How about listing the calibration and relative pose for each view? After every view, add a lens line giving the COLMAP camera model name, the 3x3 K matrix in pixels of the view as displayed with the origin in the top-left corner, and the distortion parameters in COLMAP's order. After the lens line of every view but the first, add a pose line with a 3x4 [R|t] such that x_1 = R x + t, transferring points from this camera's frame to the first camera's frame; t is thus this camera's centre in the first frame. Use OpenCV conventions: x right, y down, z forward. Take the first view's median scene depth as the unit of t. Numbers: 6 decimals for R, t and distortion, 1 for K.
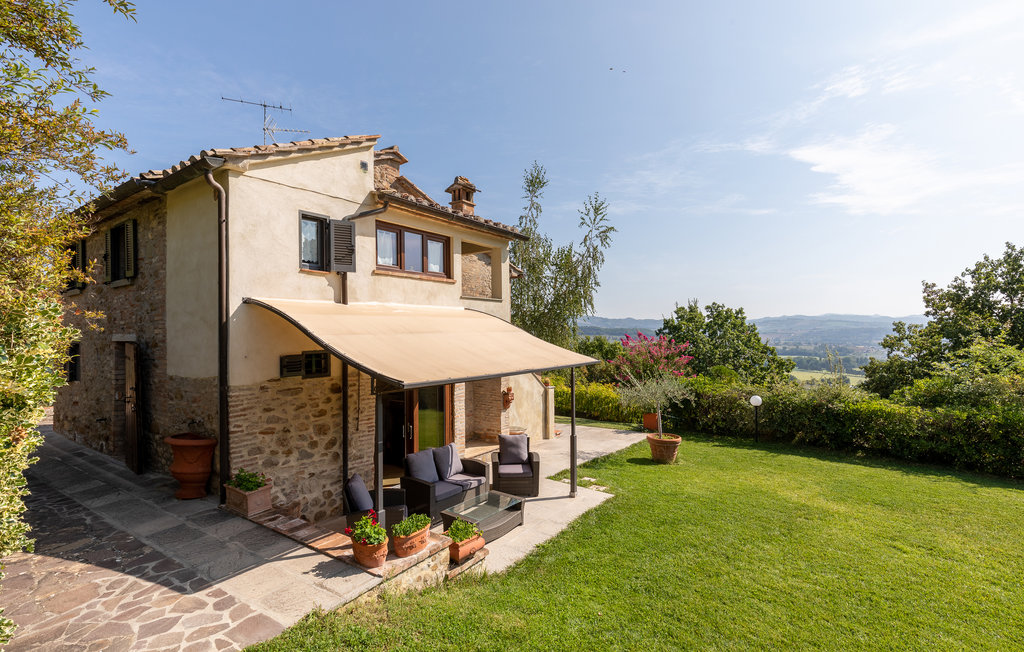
lens RADIAL K [[461.8, 0, 529.2], [0, 461.8, 324.4], [0, 0, 1]] dist [-0.003206, -0.000776]
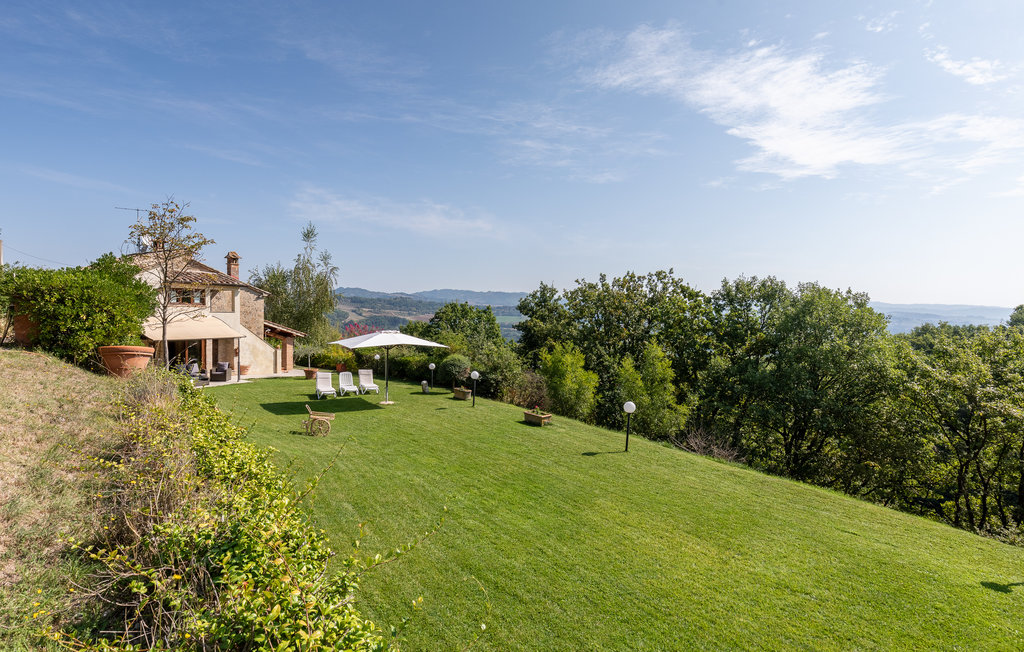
lens RADIAL K [[480.5, 0, 507.9], [0, 480.5, 319.8], [0, 0, 1]] dist [0.024906, -0.000054]
pose [[0.996294, 0.026337, 0.081881, 1.685522], [-0.028657, 0.999217, 0.027291, -0.176640], [-0.081099, -0.029537, 0.996268, -2.421922]]
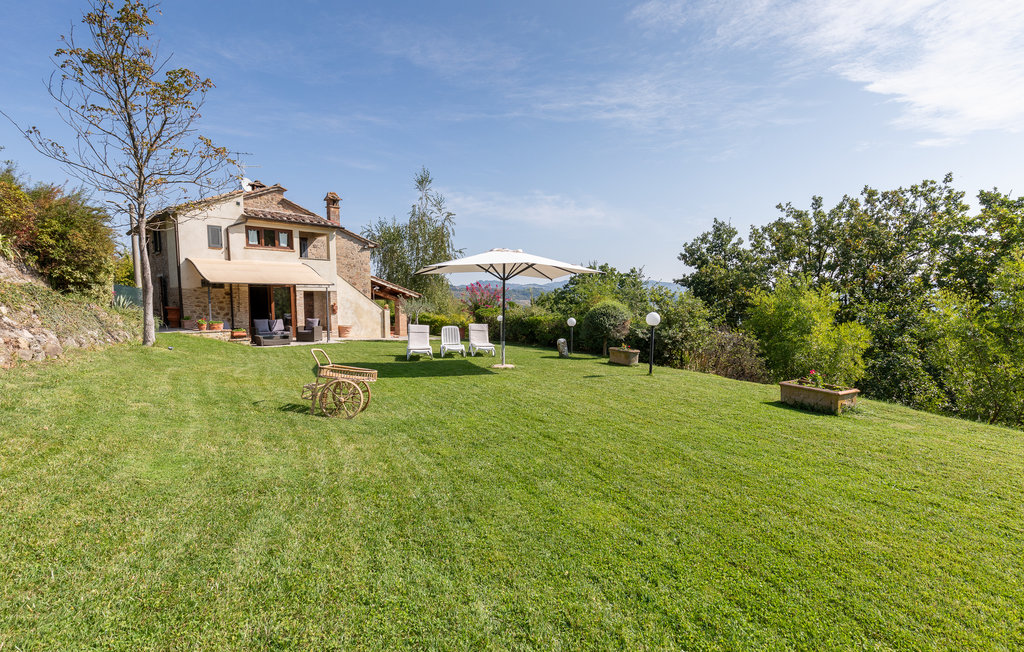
lens RADIAL K [[469.8, 0, 512.0], [0, 469.8, 326.0], [0, 0, 1]] dist [0.026539, -0.000242]
pose [[0.983250, 0.012623, -0.181824, 1.566406], [0.000610, 0.997365, 0.072544, 0.123408], [0.182260, -0.071440, 0.980652, -1.274744]]
